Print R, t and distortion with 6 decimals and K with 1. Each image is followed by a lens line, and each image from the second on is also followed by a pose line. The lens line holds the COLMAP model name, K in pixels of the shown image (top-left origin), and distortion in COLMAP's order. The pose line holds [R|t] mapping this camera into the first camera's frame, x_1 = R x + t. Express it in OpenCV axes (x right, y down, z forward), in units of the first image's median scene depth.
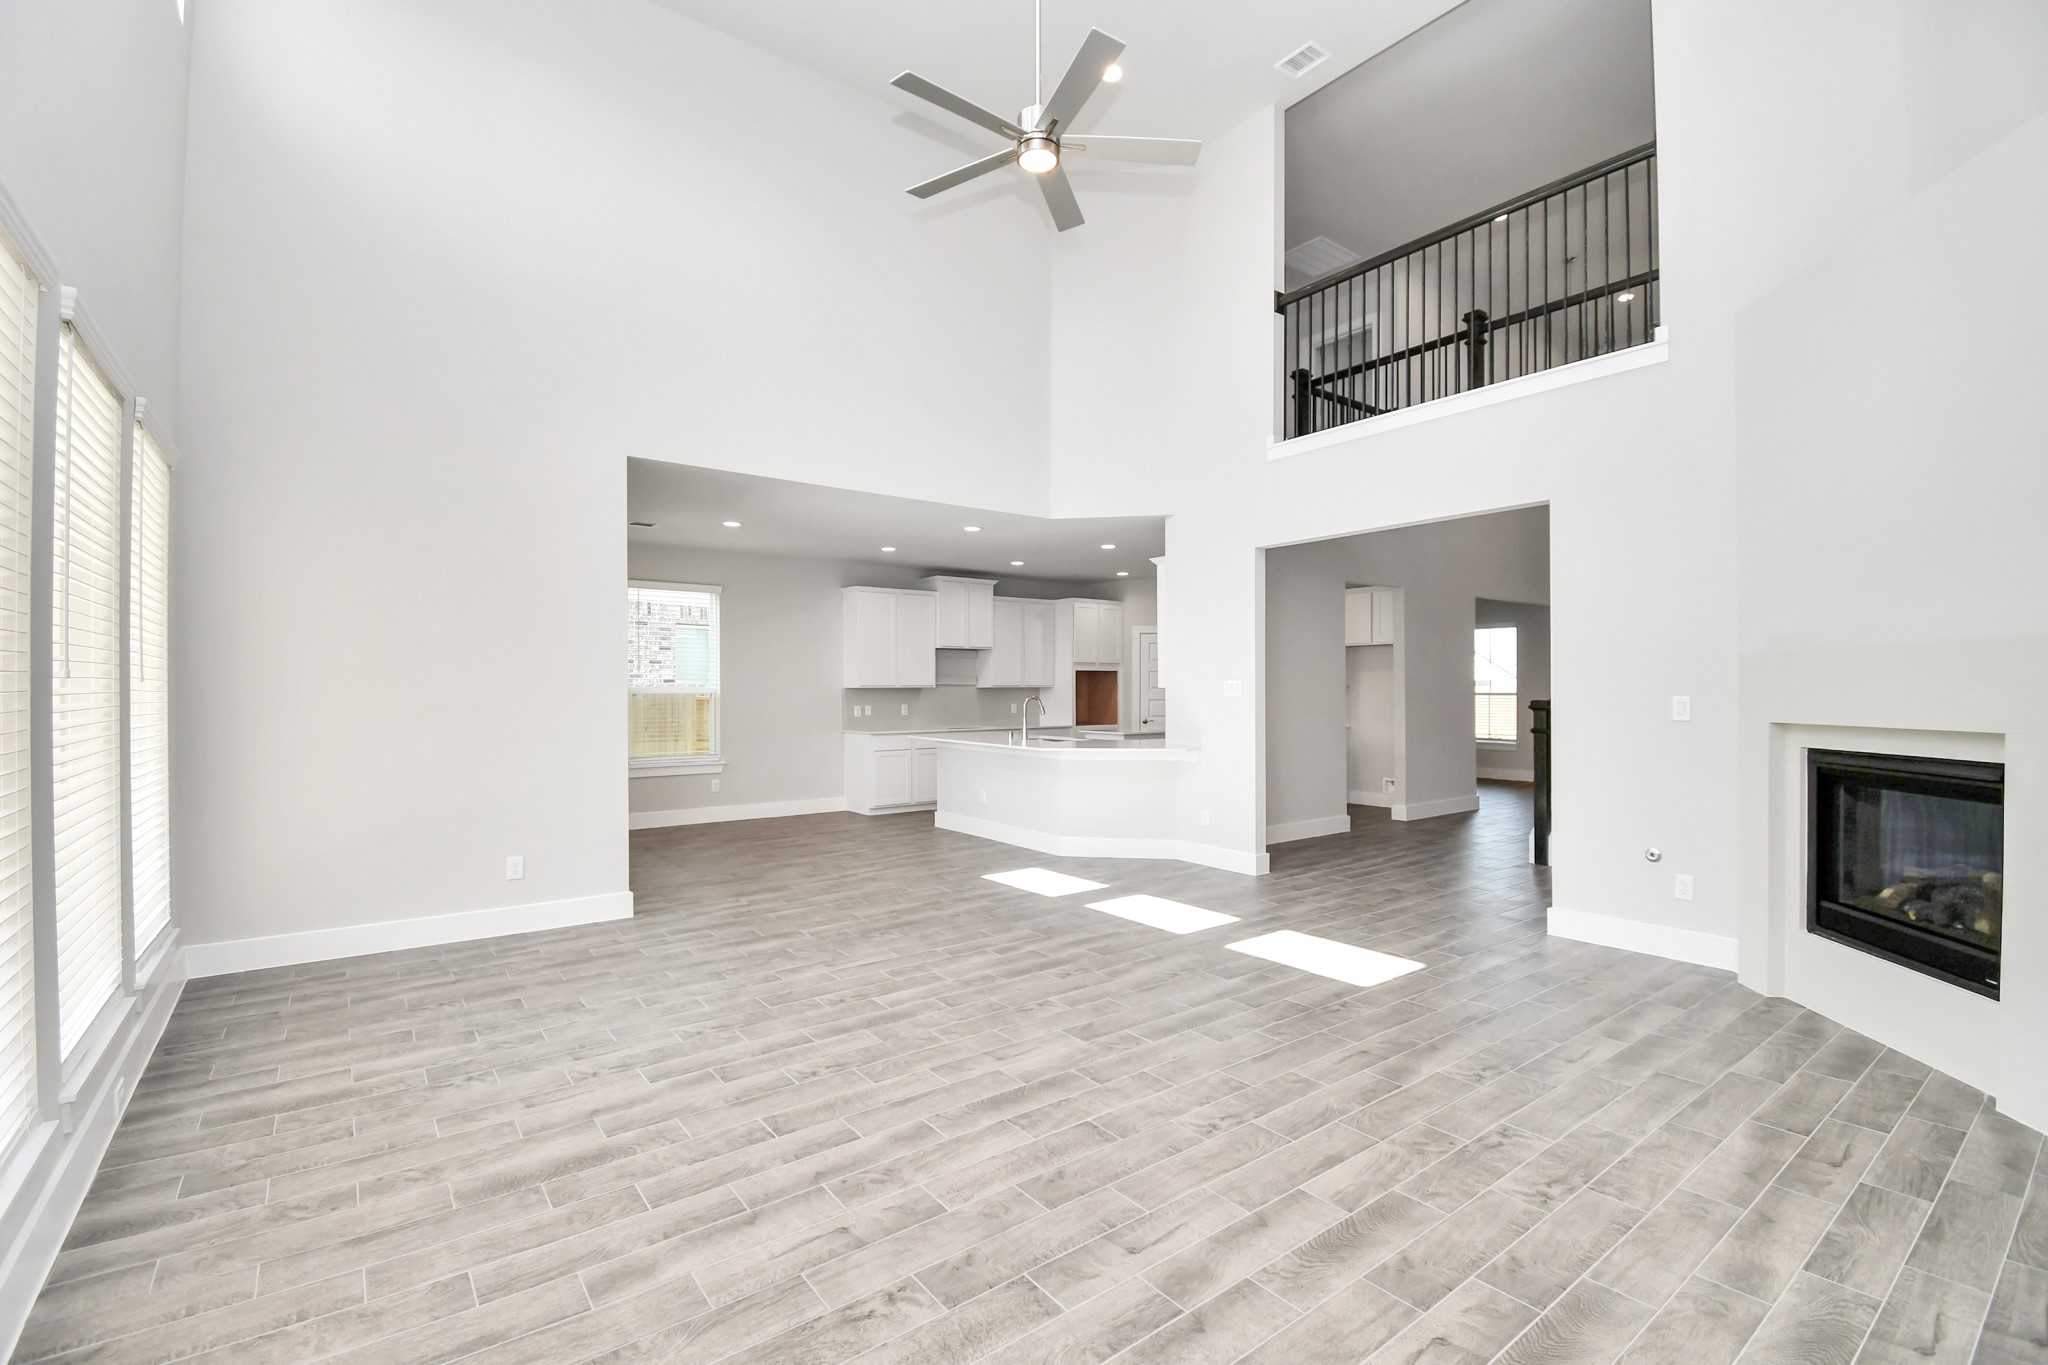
lens RADIAL K [[902.5, 0, 1024.0], [0, 902.5, 682.5], [0, 0, 1]] dist [0.023351, -0.026499]
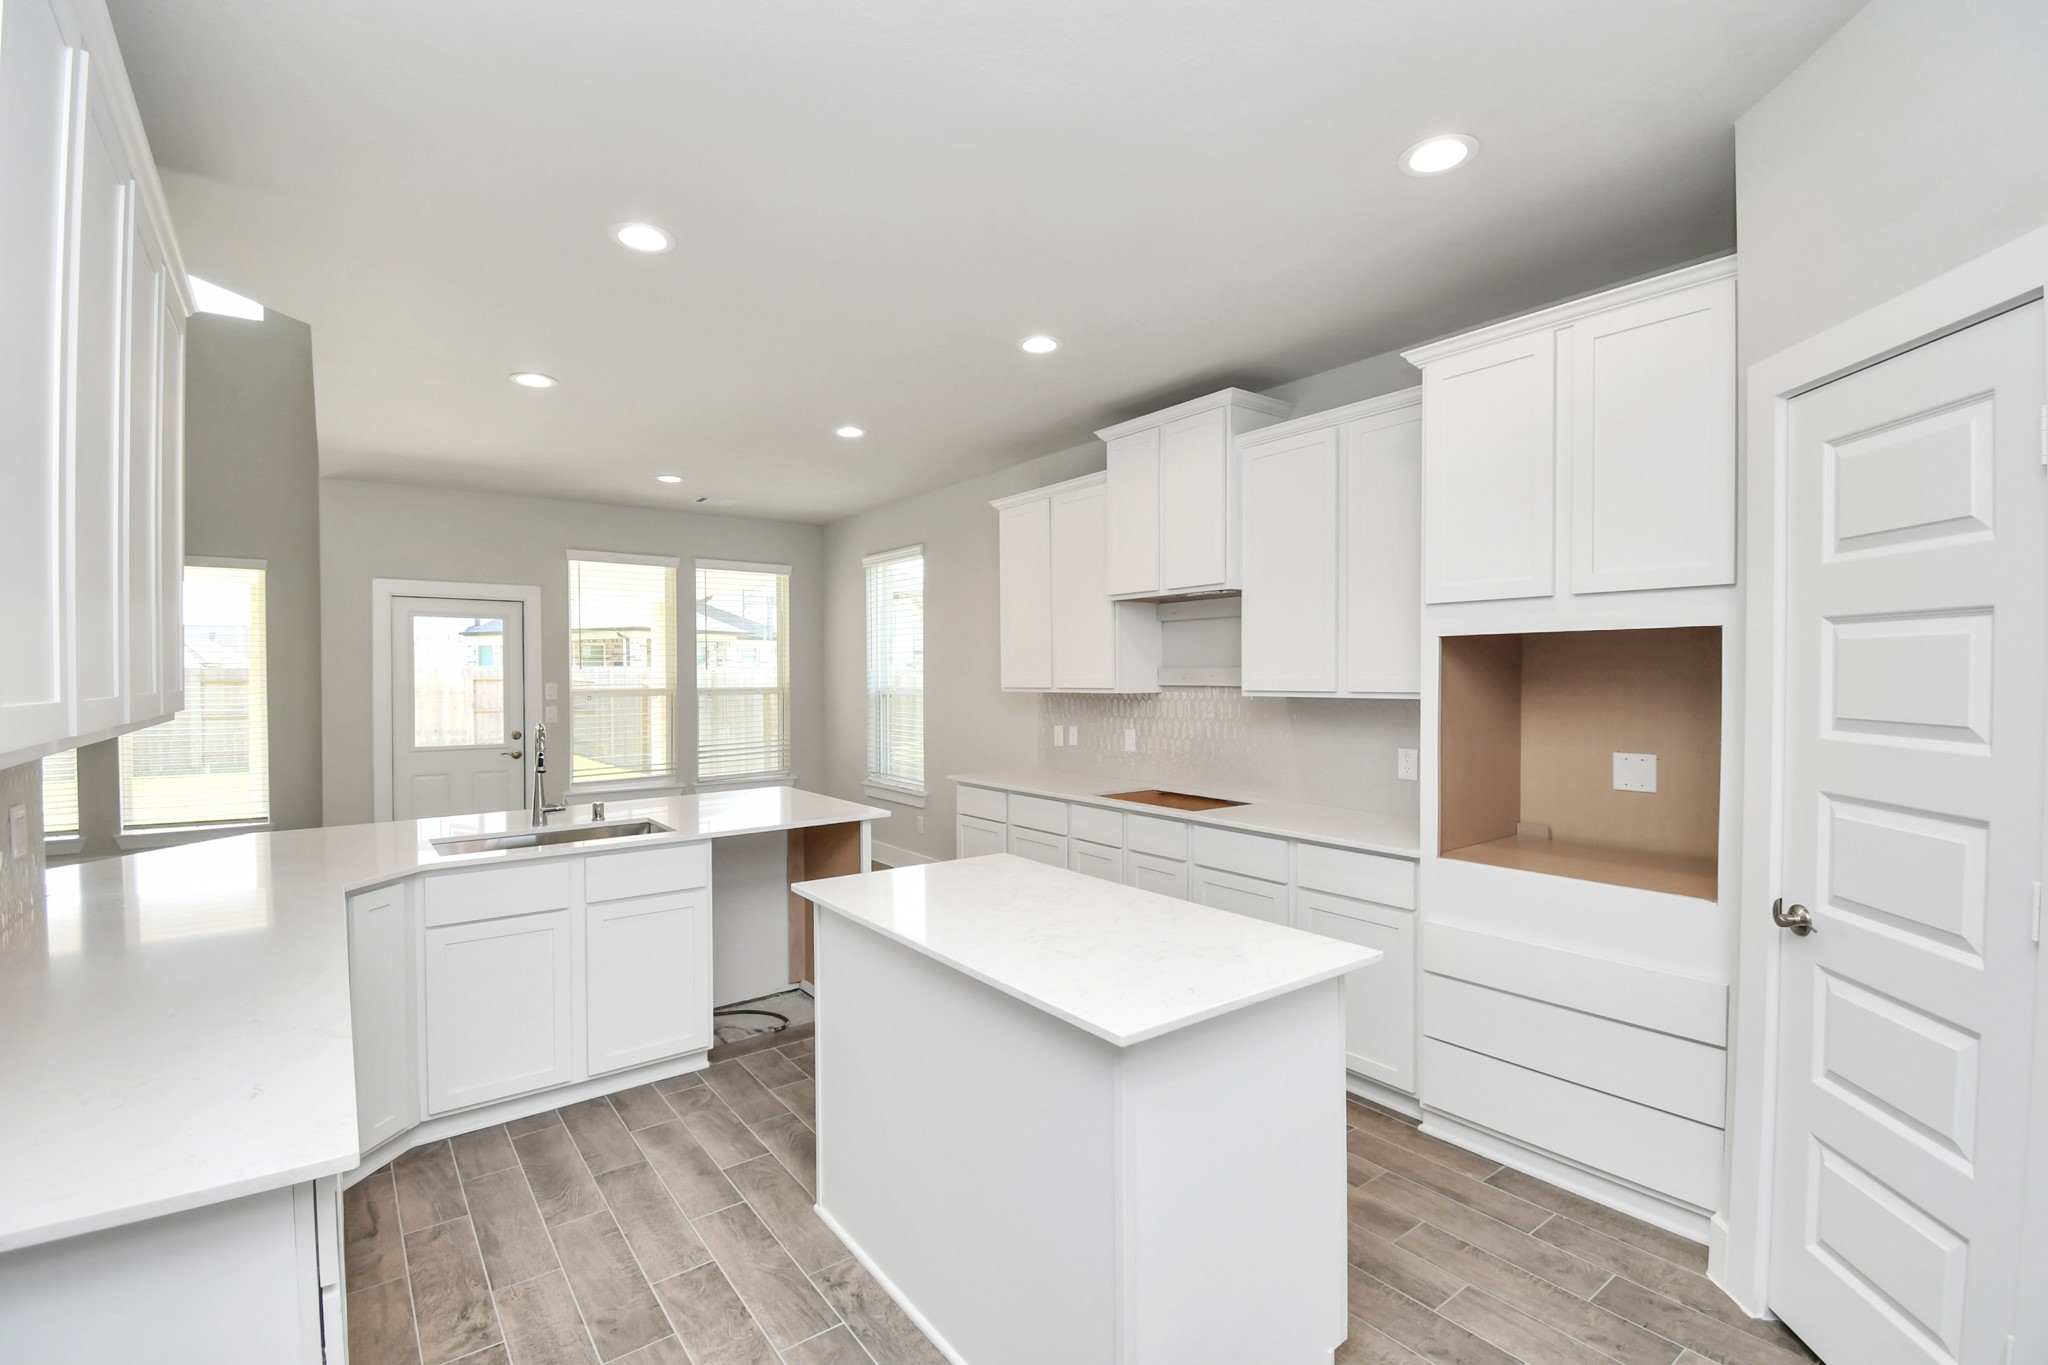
lens RADIAL K [[902.5, 0, 1024.0], [0, 902.5, 682.5], [0, 0, 1]] dist [0.023351, -0.026499]
pose [[0.001182, 0.015806, -0.999874, 0.046738], [0.016128, 0.999745, 0.015823, -0.001014], [0.999869, -0.016145, 0.000927, 0.138164]]
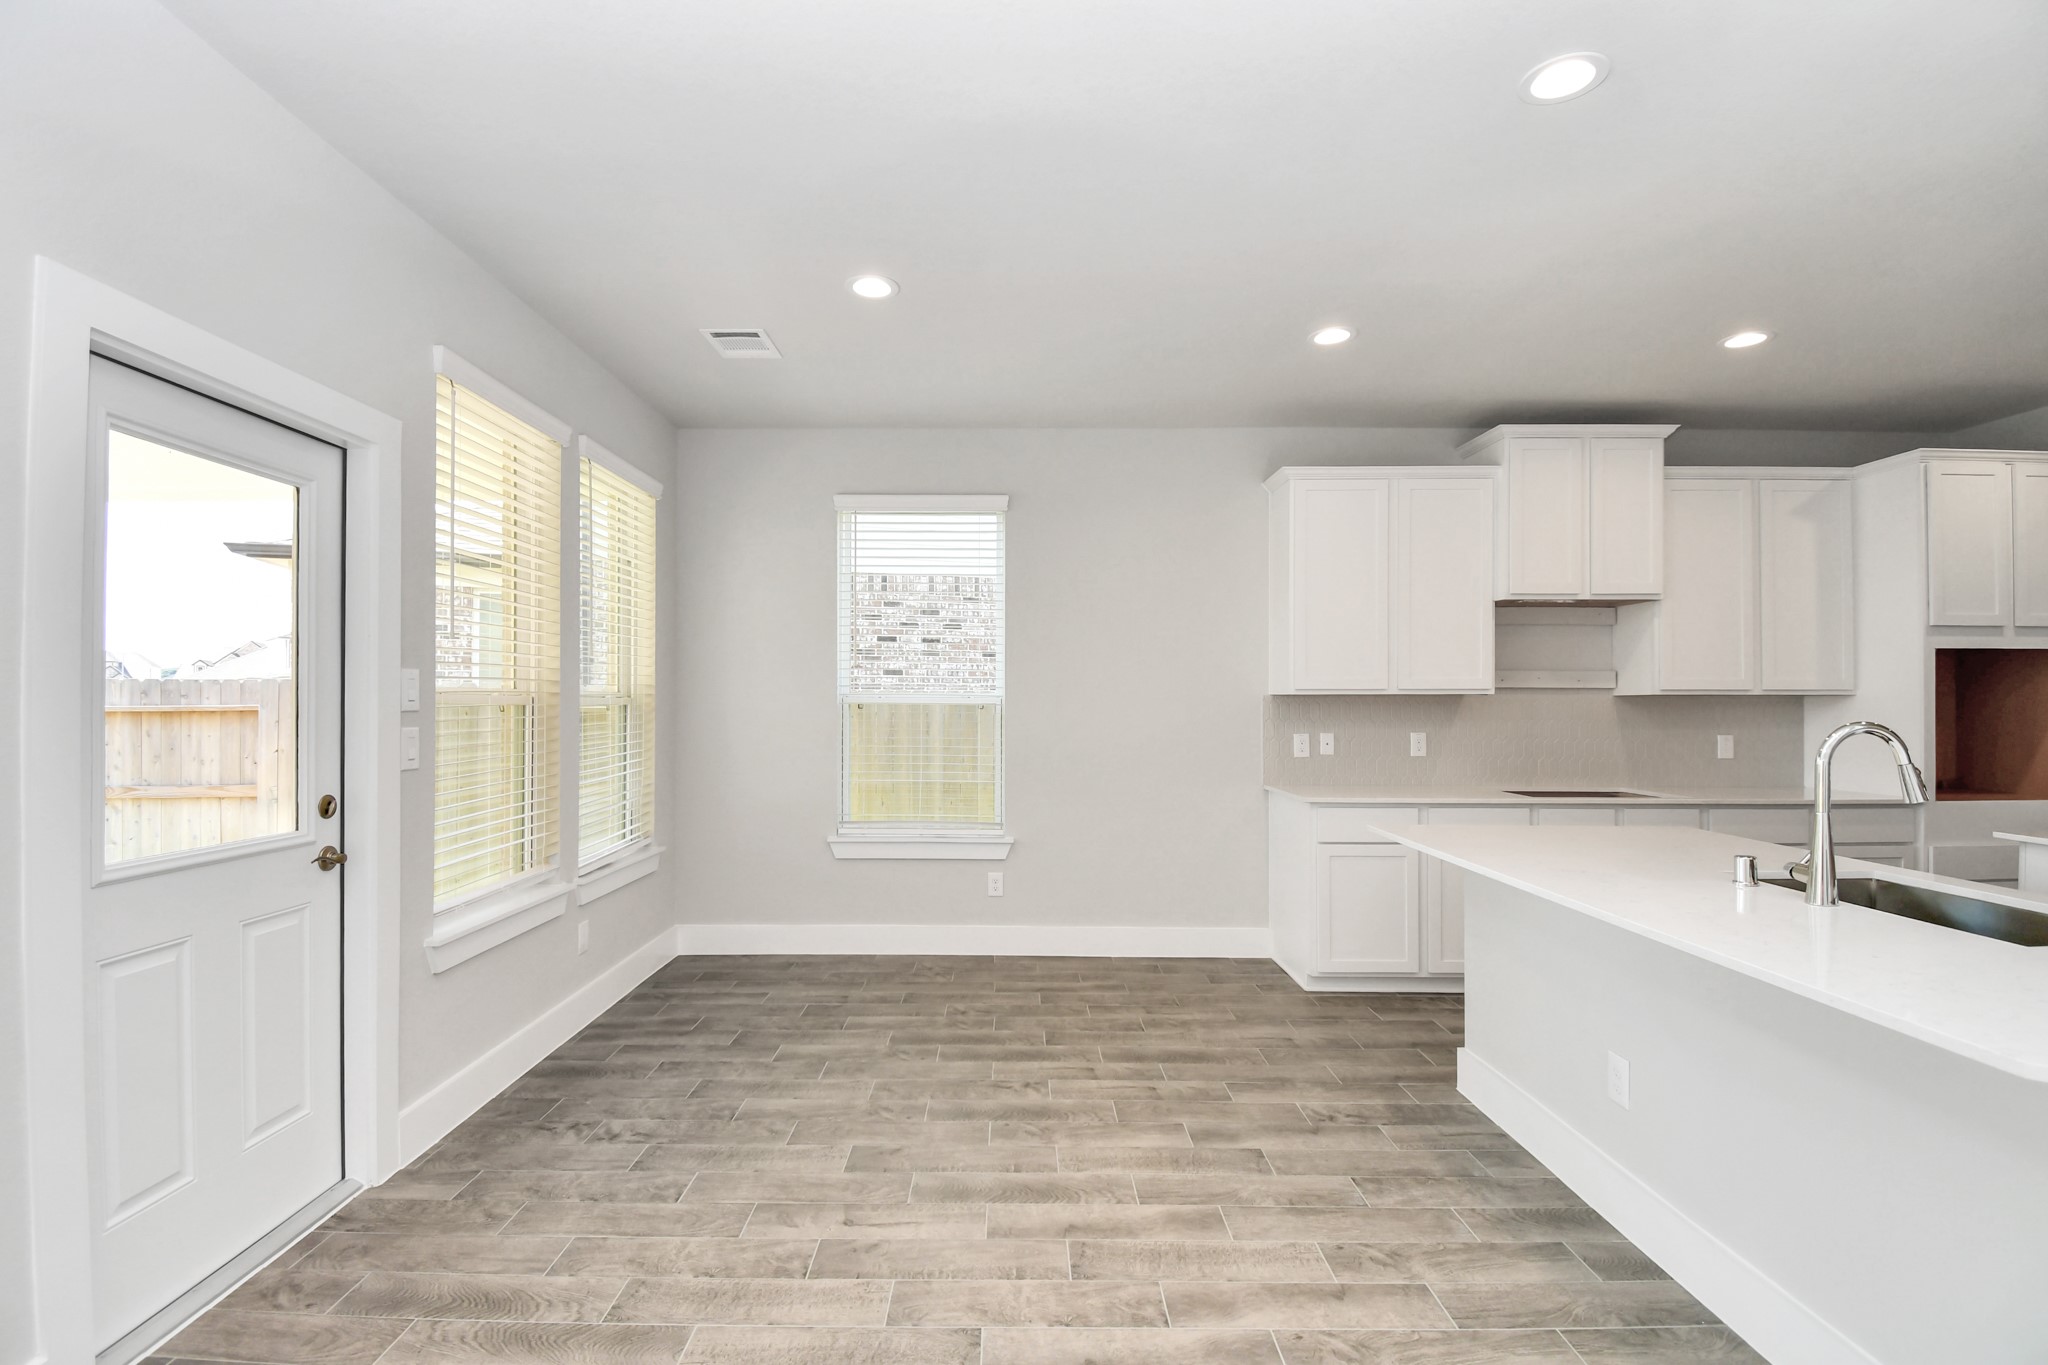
lens RADIAL K [[902.5, 0, 1024.0], [0, 902.5, 682.5], [0, 0, 1]] dist [0.023351, -0.026499]
pose [[0.794888, -0.003732, -0.606745, -0.002409], [-0.001636, 0.999964, -0.008295, 0.000548], [0.606754, 0.007586, 0.794853, 0.077296]]
